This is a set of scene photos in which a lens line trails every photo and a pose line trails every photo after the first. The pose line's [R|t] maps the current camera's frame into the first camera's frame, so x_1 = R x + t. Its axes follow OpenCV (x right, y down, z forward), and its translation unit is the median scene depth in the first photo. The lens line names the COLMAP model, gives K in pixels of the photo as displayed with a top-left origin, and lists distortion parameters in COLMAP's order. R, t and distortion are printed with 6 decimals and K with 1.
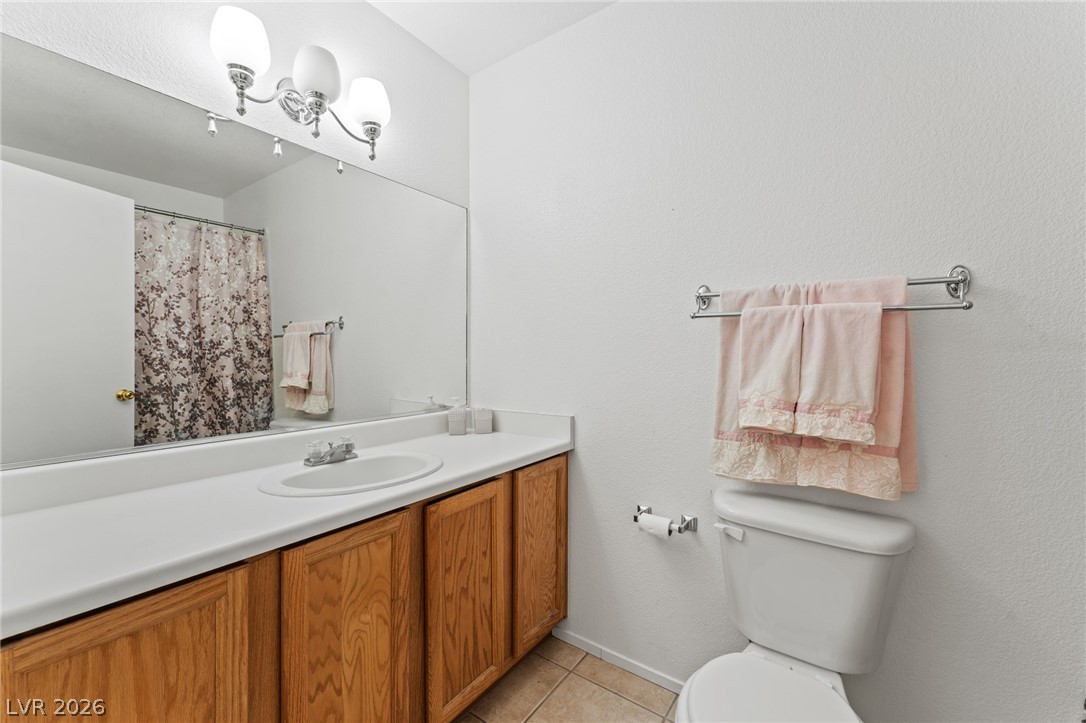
lens RADIAL K [[447.6, 0, 533.2], [0, 447.6, 365.6], [0, 0, 1]] dist [0.001206, -0.000917]
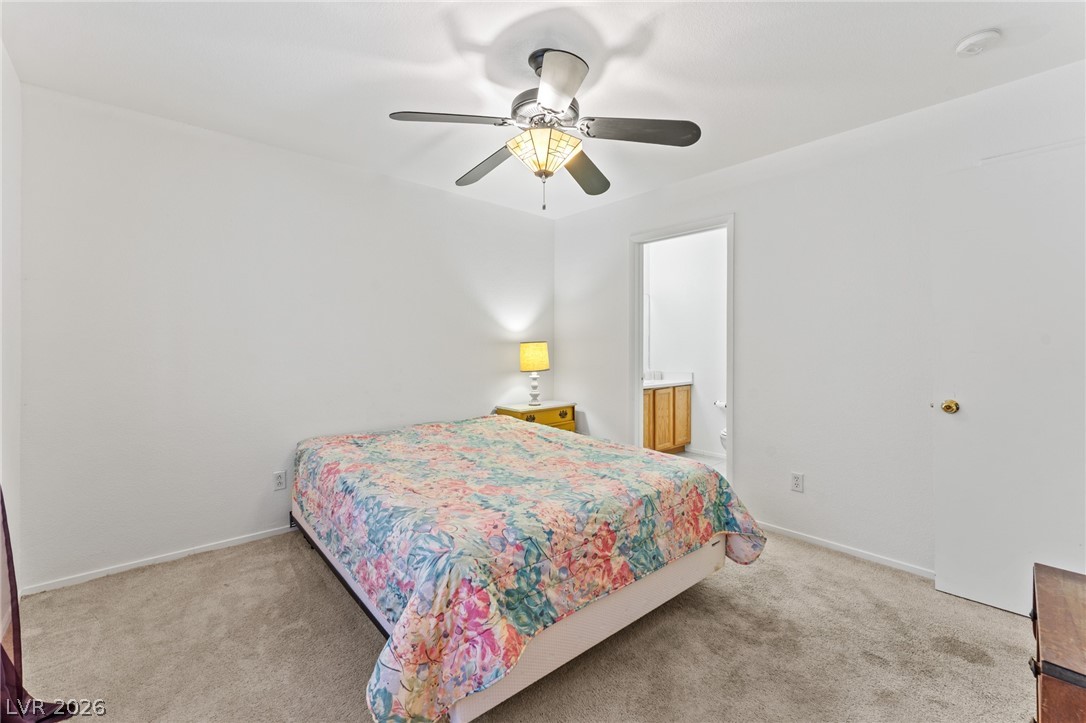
lens RADIAL K [[447.6, 0, 538.7], [0, 447.6, 347.2], [0, 0, 1]] dist [0.001206, -0.000917]
pose [[0.972007, 0.000477, -0.234950, -0.301302], [-0.002334, 0.999968, -0.007626, -0.031626], [0.234939, 0.007960, 0.971977, -3.049643]]
